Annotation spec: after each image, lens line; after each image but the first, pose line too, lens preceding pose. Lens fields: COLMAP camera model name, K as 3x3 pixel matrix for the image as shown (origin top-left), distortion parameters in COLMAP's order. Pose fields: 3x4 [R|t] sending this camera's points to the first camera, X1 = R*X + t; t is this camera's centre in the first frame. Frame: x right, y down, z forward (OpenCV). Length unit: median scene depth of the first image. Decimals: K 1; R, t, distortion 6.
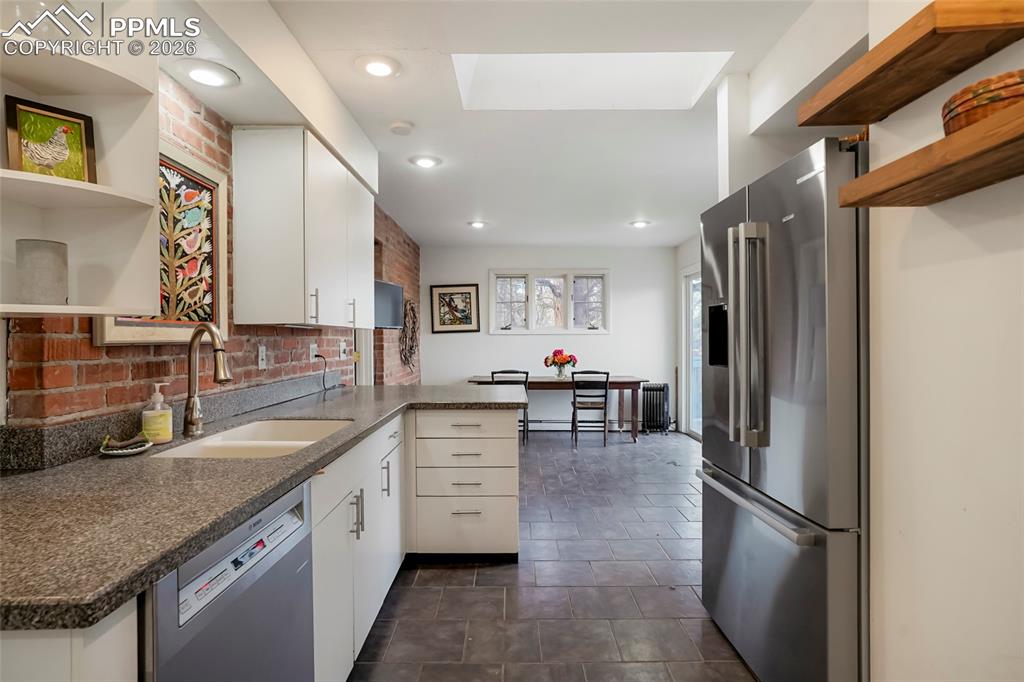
lens RADIAL K [[529.3, 0, 505.9], [0, 529.3, 340.5], [0, 0, 1]] dist [-0.047440, 0.029834]
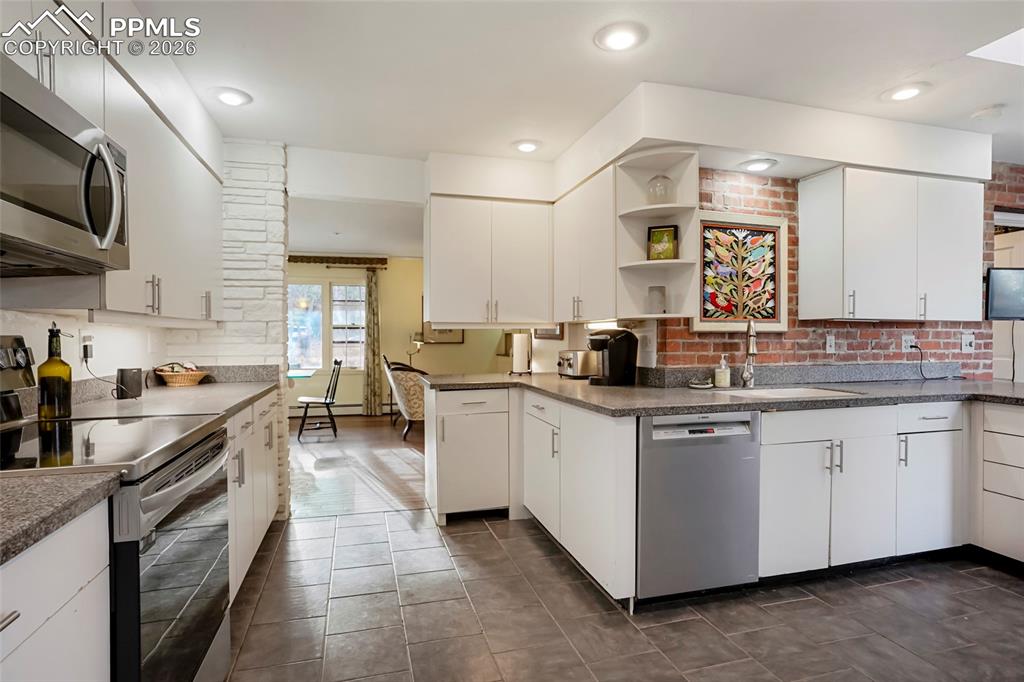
lens RADIAL K [[529.3, 0, 505.9], [0, 529.3, 340.5], [0, 0, 1]] dist [-0.047440, 0.029834]
pose [[0.282733, 0.015782, -0.959069, 0.668282], [-0.007791, 0.999869, 0.014156, 0.012417], [0.959167, 0.003470, 0.282819, -0.176816]]
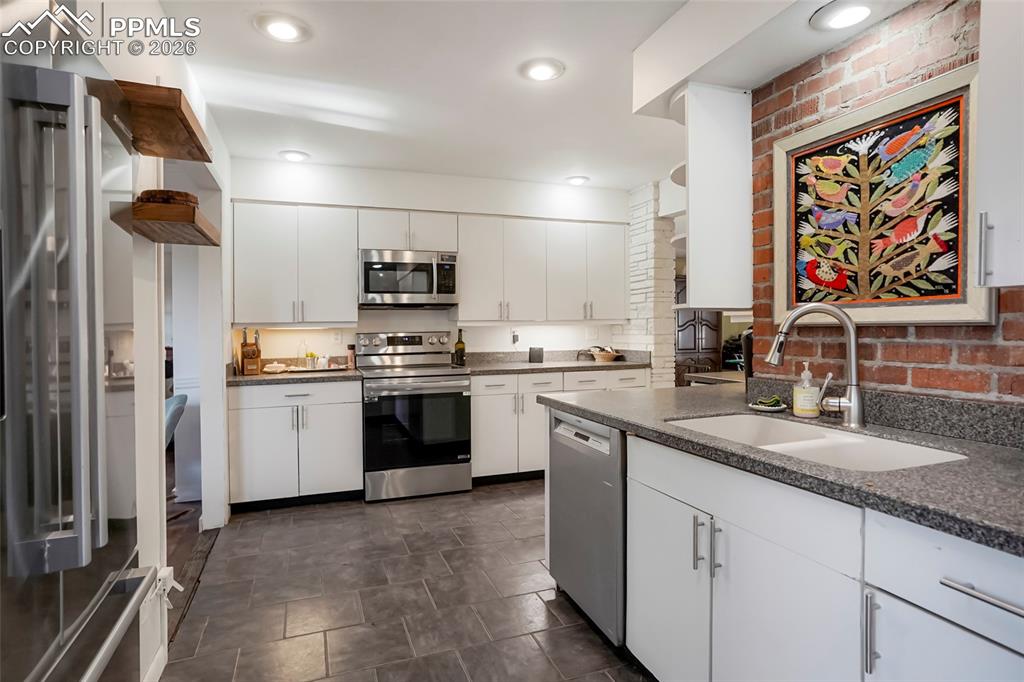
lens RADIAL K [[529.3, 0, 505.9], [0, 529.3, 340.5], [0, 0, 1]] dist [-0.047440, 0.029834]
pose [[-0.935081, 0.023478, -0.353655, 0.237831], [0.013403, 0.999432, 0.030911, -0.003202], [0.354180, 0.024164, -0.934865, 1.411218]]
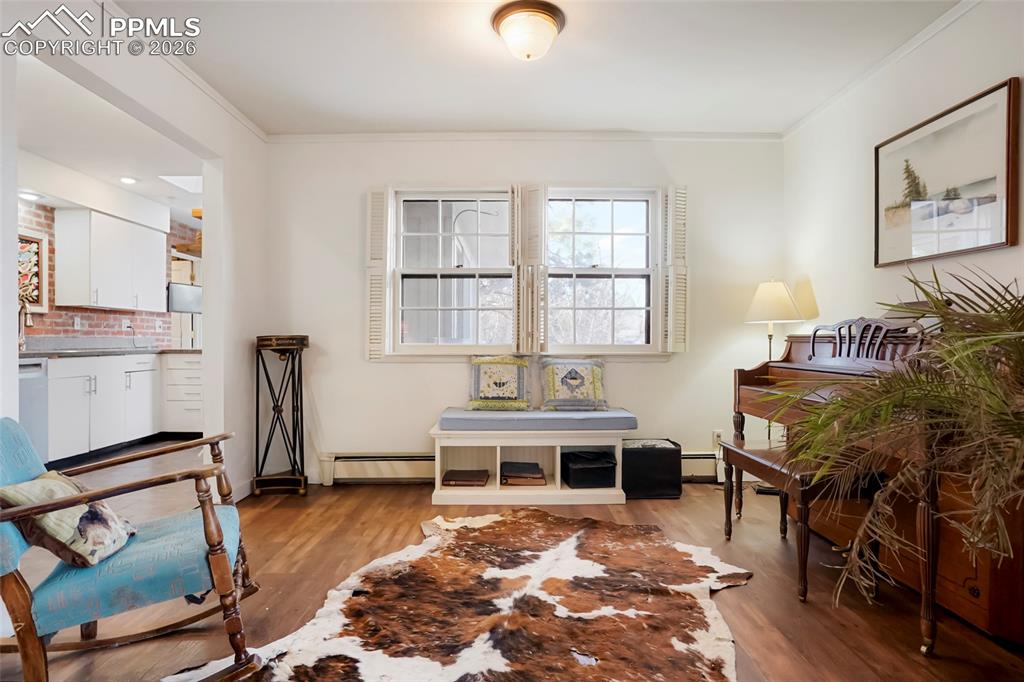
lens RADIAL K [[557.8, 0, 494.4], [0, 557.8, 341.3], [0, 0, 1]] dist [0.001238, 0.001098]
pose [[0.999908, 0.008640, -0.010480, 1.326410], [-0.008671, 0.999958, -0.002892, 0.109203], [0.010455, 0.002982, 0.999941, -1.266763]]
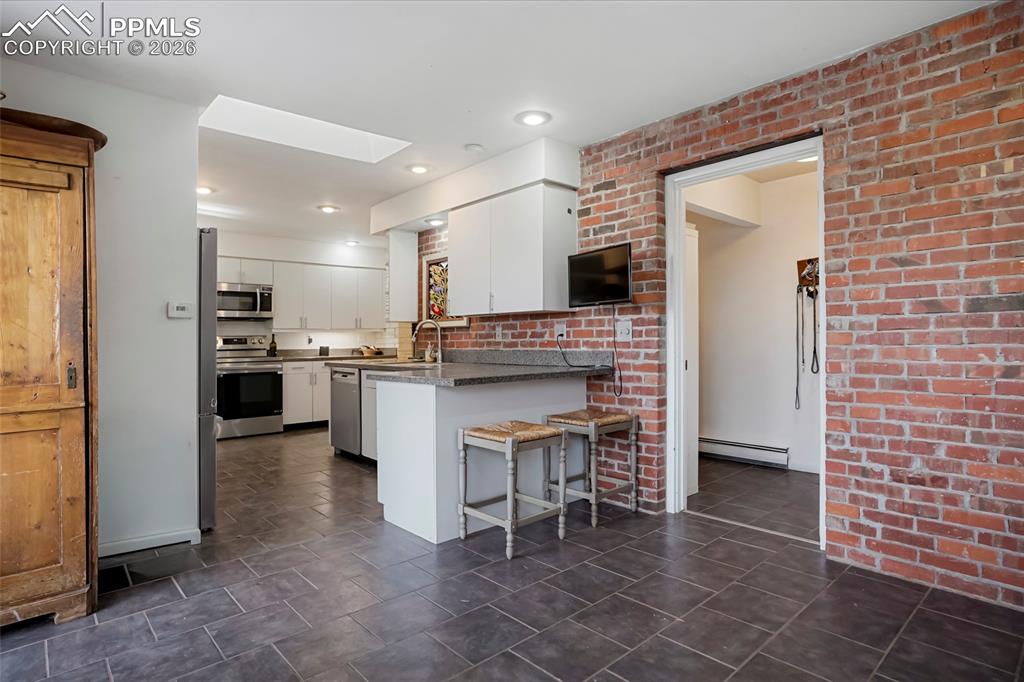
lens RADIAL K [[534.9, 0, 507.2], [0, 534.9, 325.6], [0, 0, 1]] dist [-0.049272, 0.015769]
pose [[-0.731745, -0.003587, -0.681569, 0.827269], [0.013727, 0.999706, -0.019999, 0.046838], [0.681440, -0.023990, -0.731481, 2.736006]]
